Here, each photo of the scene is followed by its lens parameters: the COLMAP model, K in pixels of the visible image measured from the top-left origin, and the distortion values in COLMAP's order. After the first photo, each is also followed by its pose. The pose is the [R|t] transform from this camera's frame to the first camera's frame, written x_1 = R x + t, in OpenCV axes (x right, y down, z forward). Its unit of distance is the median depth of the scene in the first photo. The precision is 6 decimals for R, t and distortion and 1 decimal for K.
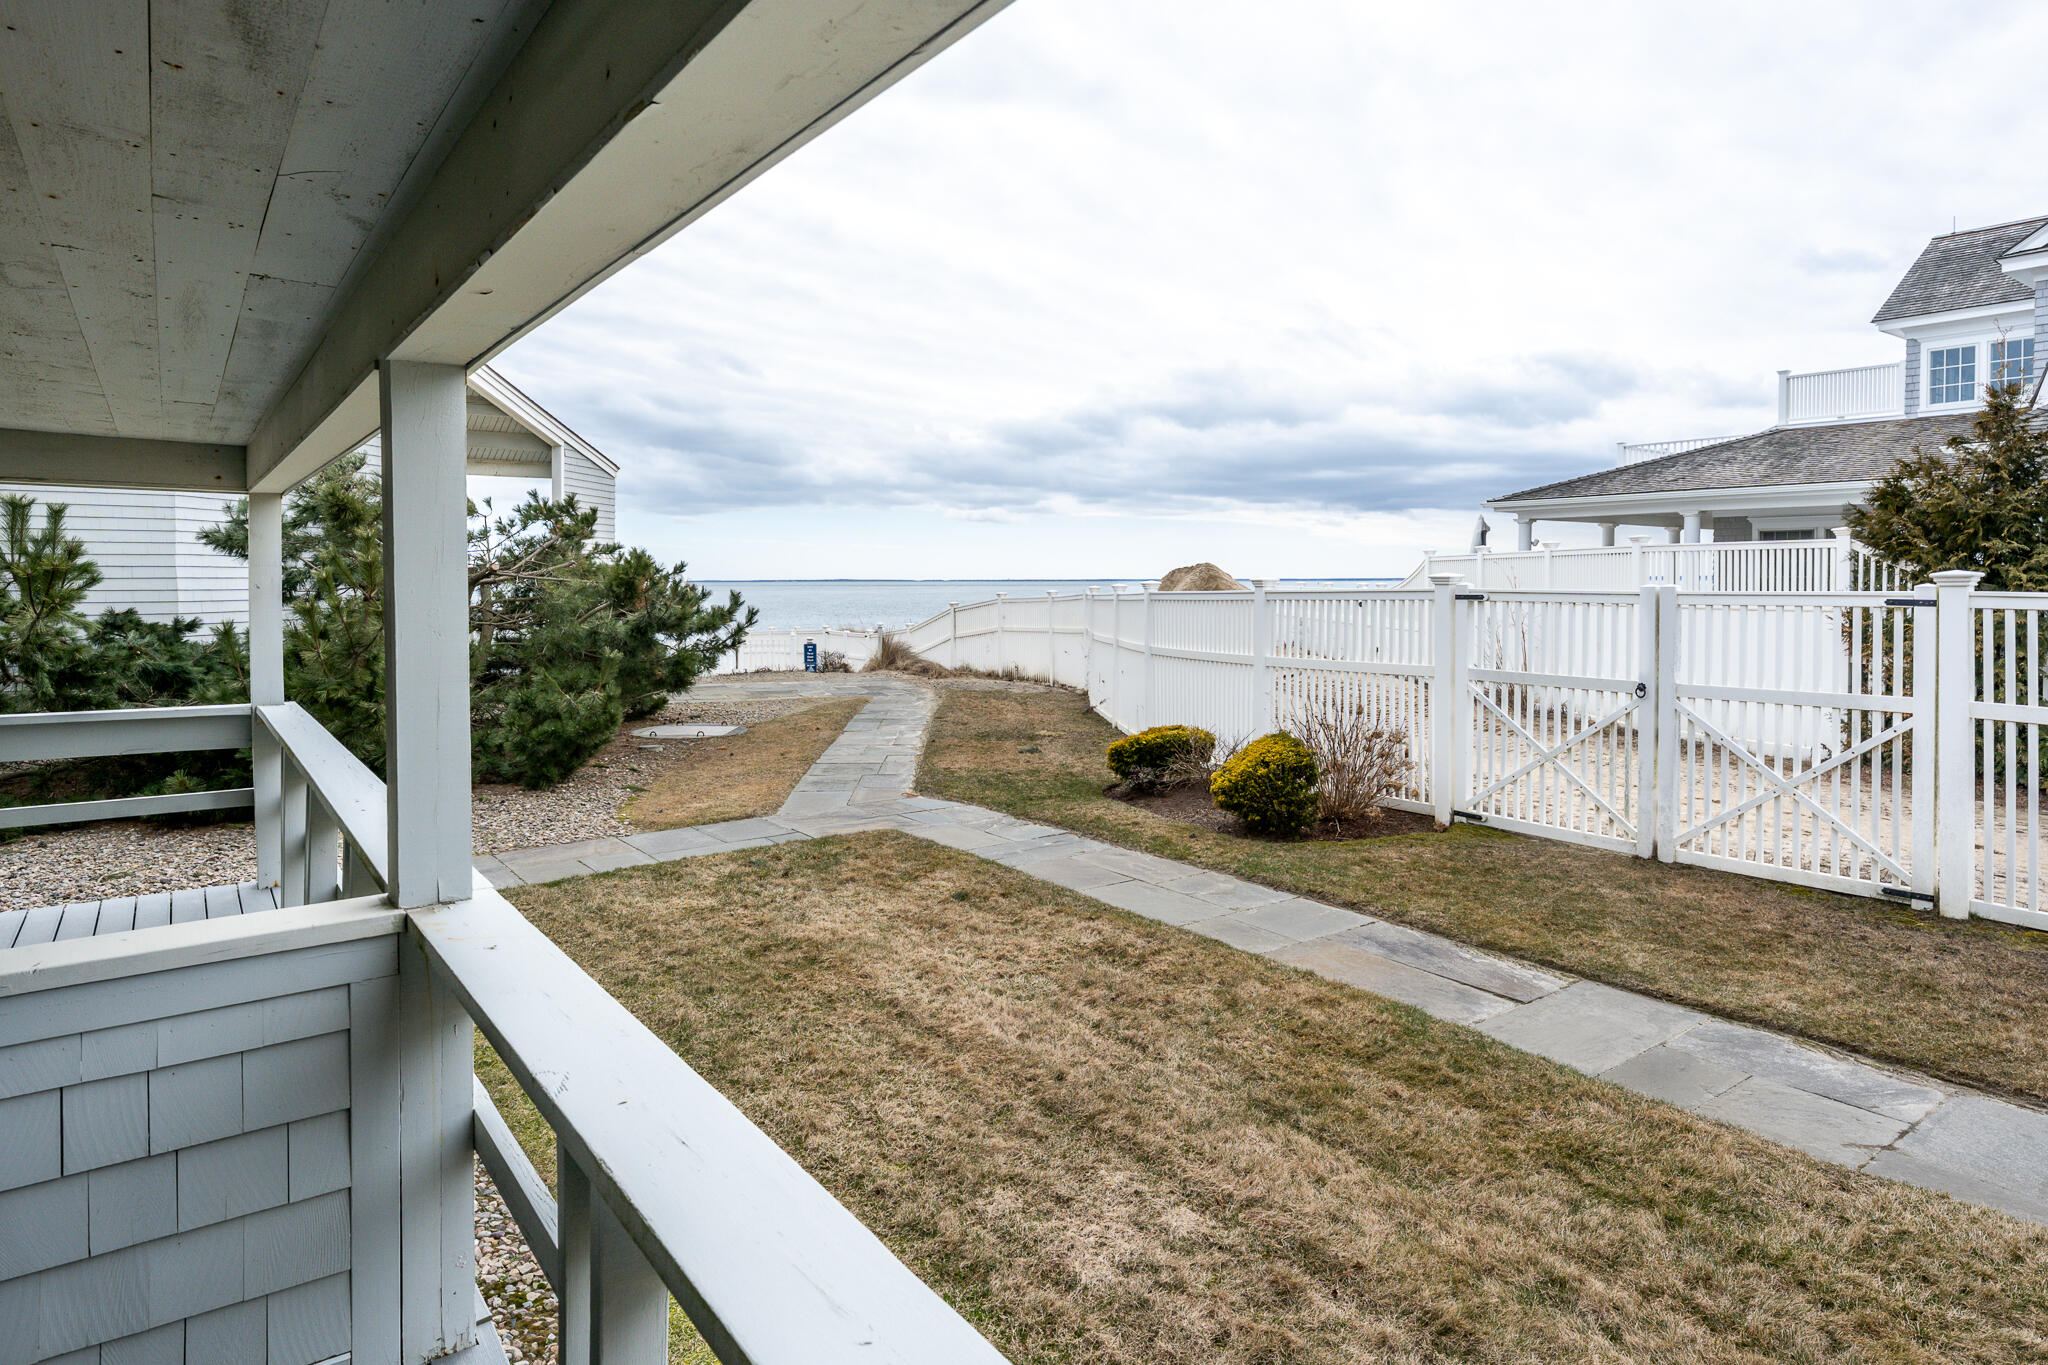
lens RADIAL K [[1163.4, 0, 1032.4], [0, 1163.4, 614.9], [0, 0, 1]] dist [0.004906, 0.000857]
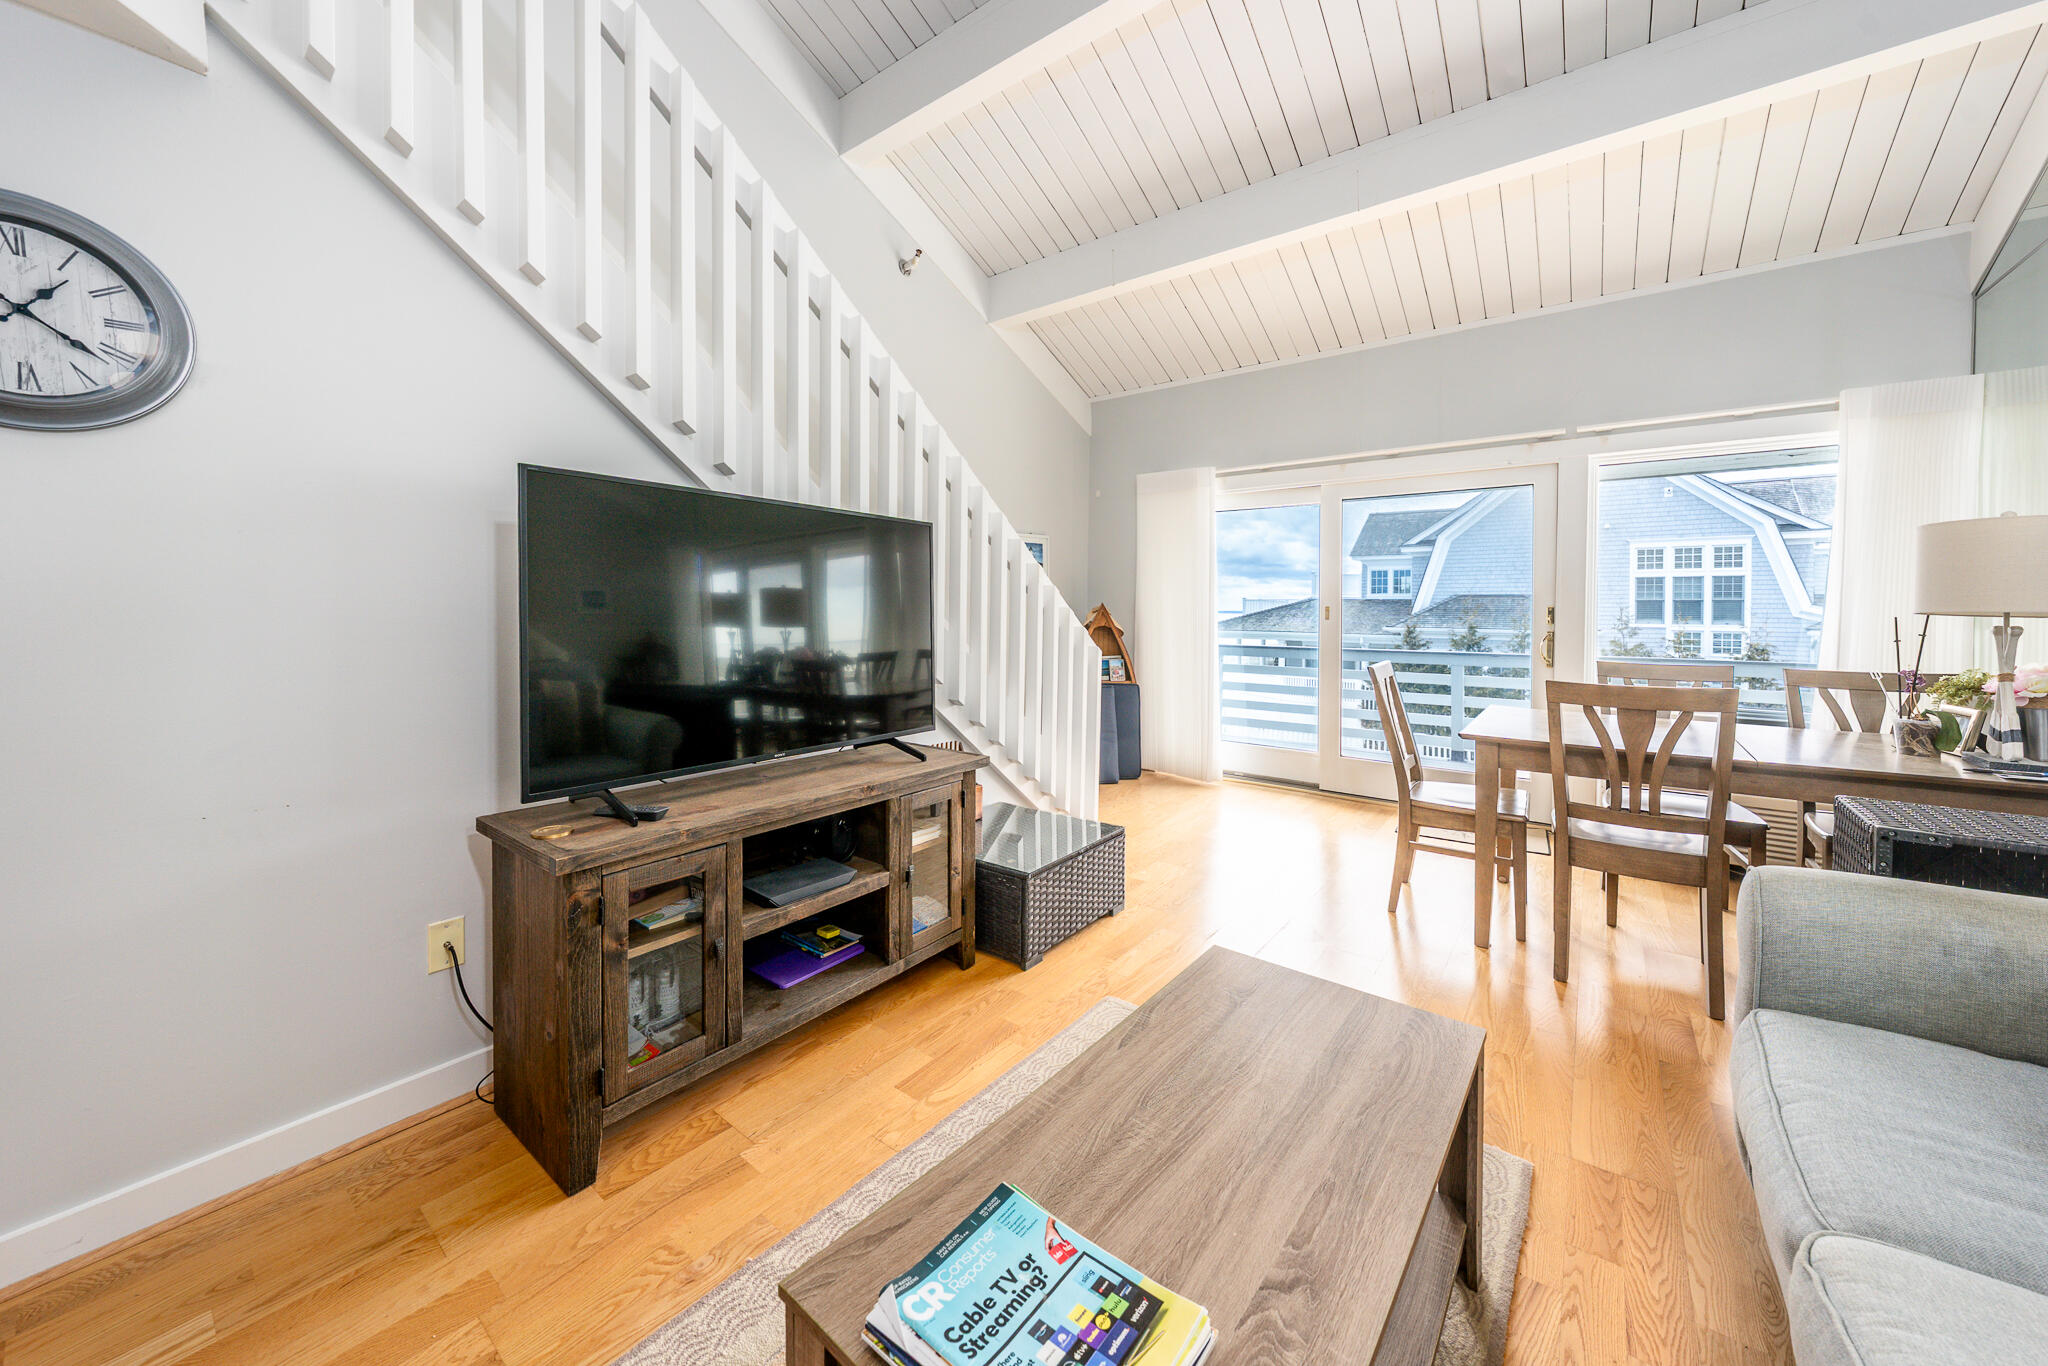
lens RADIAL K [[731.2, 0, 1052.6], [0, 731.2, 617.7], [0, 0, 1]] dist [0.000222, 0.000277]
pose [[0.959284, 0.006657, 0.282366, -0.242586], [-0.004349, 0.999952, -0.008800, -0.115639], [-0.282411, 0.007214, 0.959266, -0.209102]]
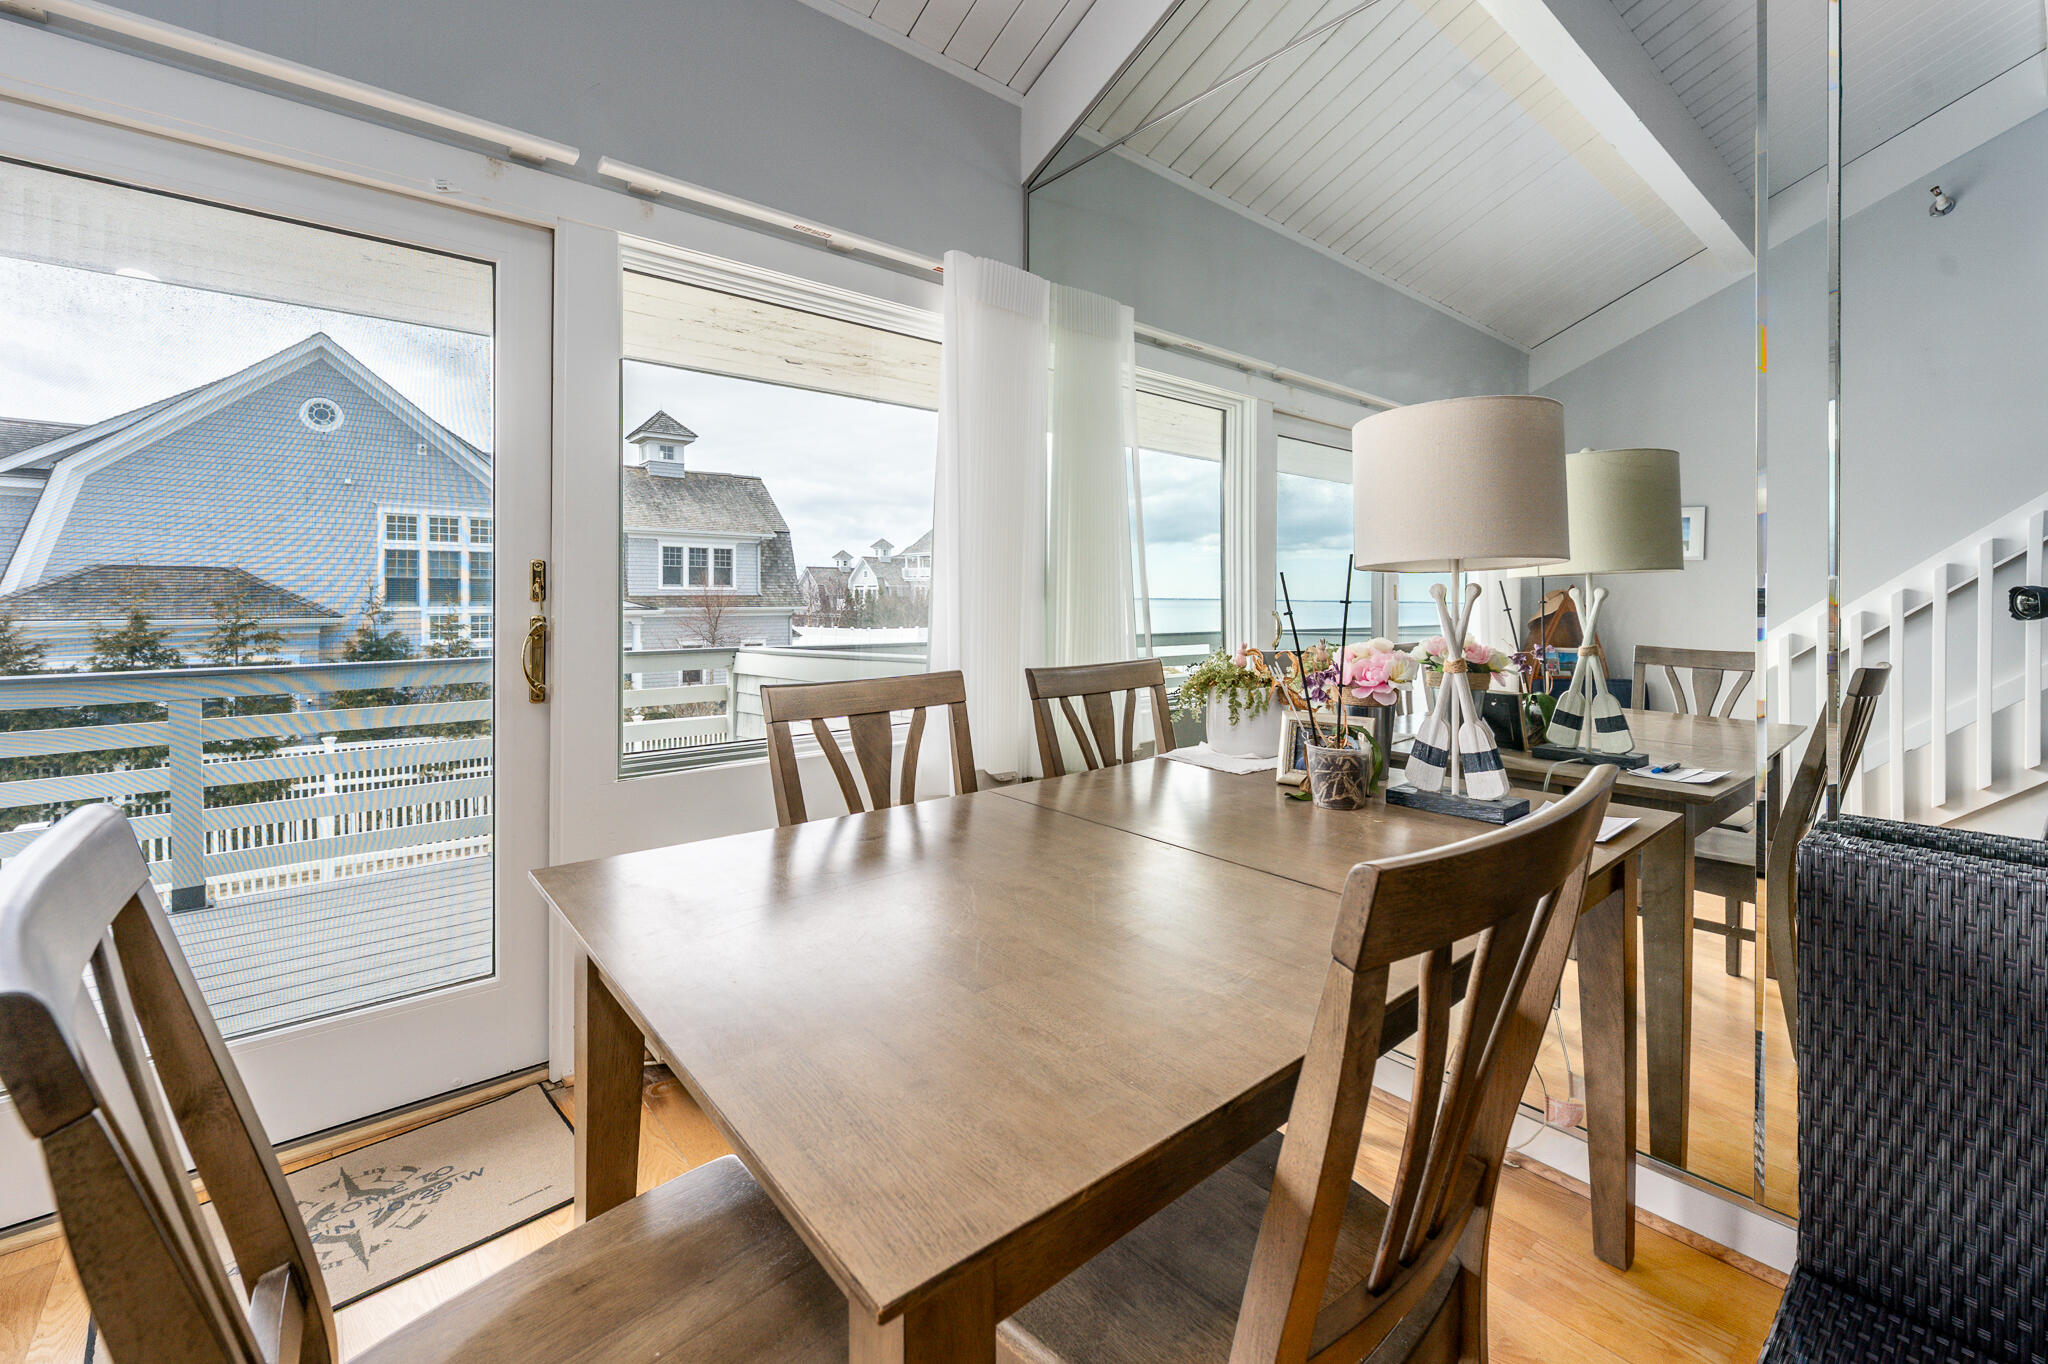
lens RADIAL K [[841.9, 0, 1016.4], [0, 841.9, 594.2], [0, 0, 1]] dist [-0.004206, -0.000541]
pose [[-0.062352, 0.005919, 0.998037, -0.156050], [0.019526, 0.999798, -0.004710, -0.115633], [-0.997863, 0.019194, -0.062455, -0.103847]]
